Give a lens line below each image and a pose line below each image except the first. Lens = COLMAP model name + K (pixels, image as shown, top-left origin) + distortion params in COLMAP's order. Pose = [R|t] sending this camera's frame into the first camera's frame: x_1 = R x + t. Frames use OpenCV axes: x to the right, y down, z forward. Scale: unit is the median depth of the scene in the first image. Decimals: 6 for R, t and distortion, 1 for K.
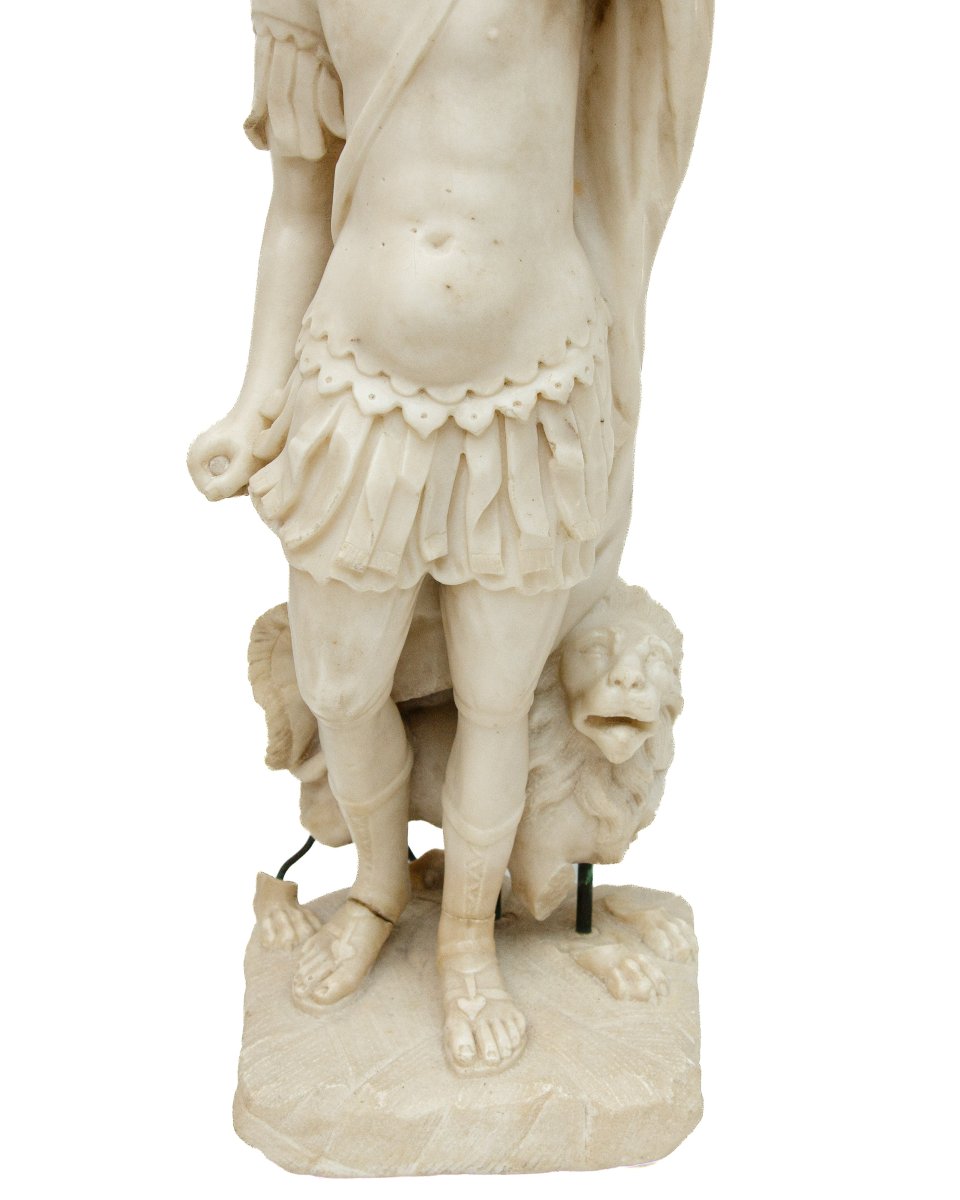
lens RADIAL K [[2170.6, 0, 480.0], [0, 2170.6, 600.0], [0, 0, 1]] dist [-0.047853, 0.128205]
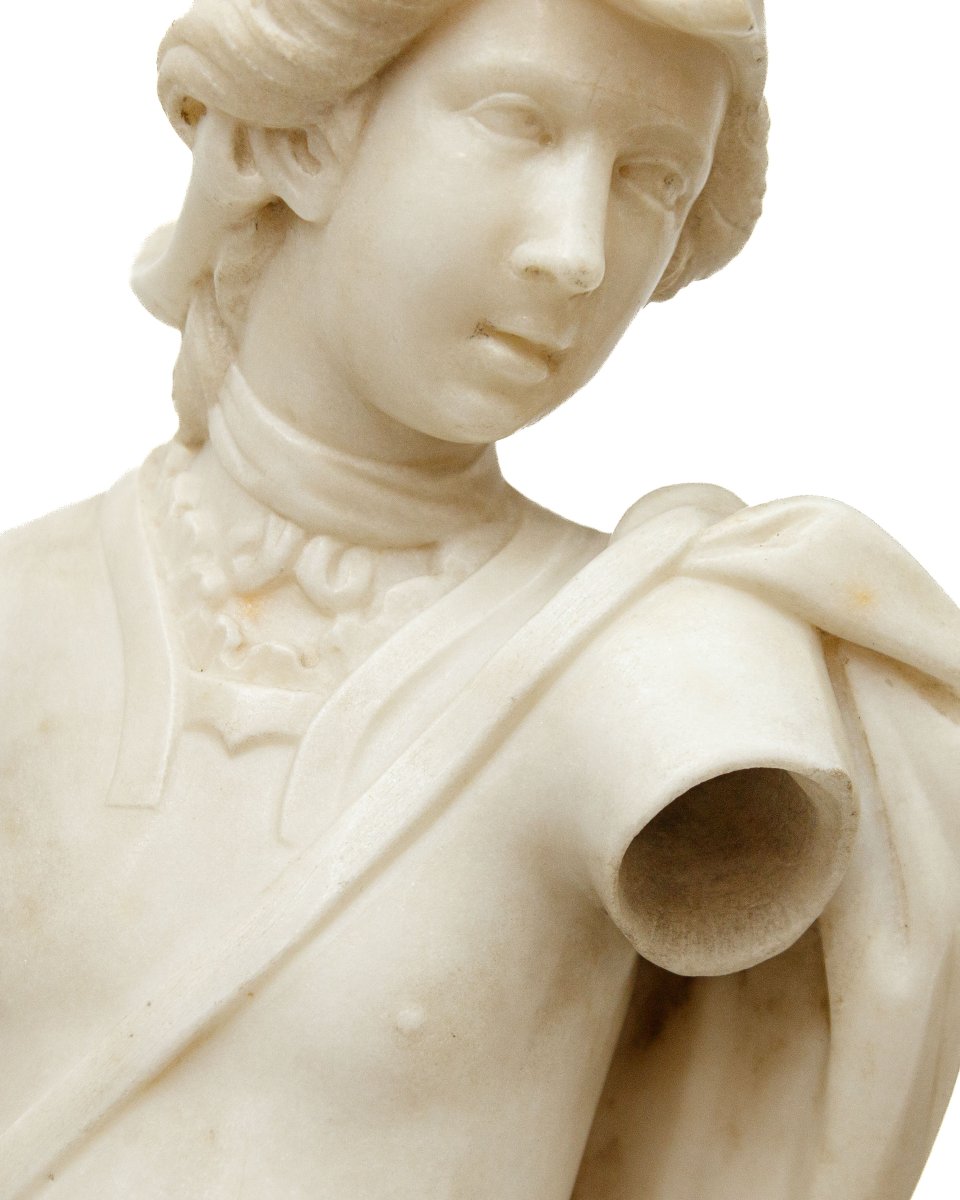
lens RADIAL K [[3651.8, 0, 480.0], [0, 3651.8, 600.0], [0, 0, 1]] dist [-0.048516, -1.338936]
pose [[0.963688, 0.255165, 0.078717, -0.045704], [-0.214754, 0.915783, -0.339444, -0.102192], [-0.158702, 0.310213, 0.937327, 0.336985]]
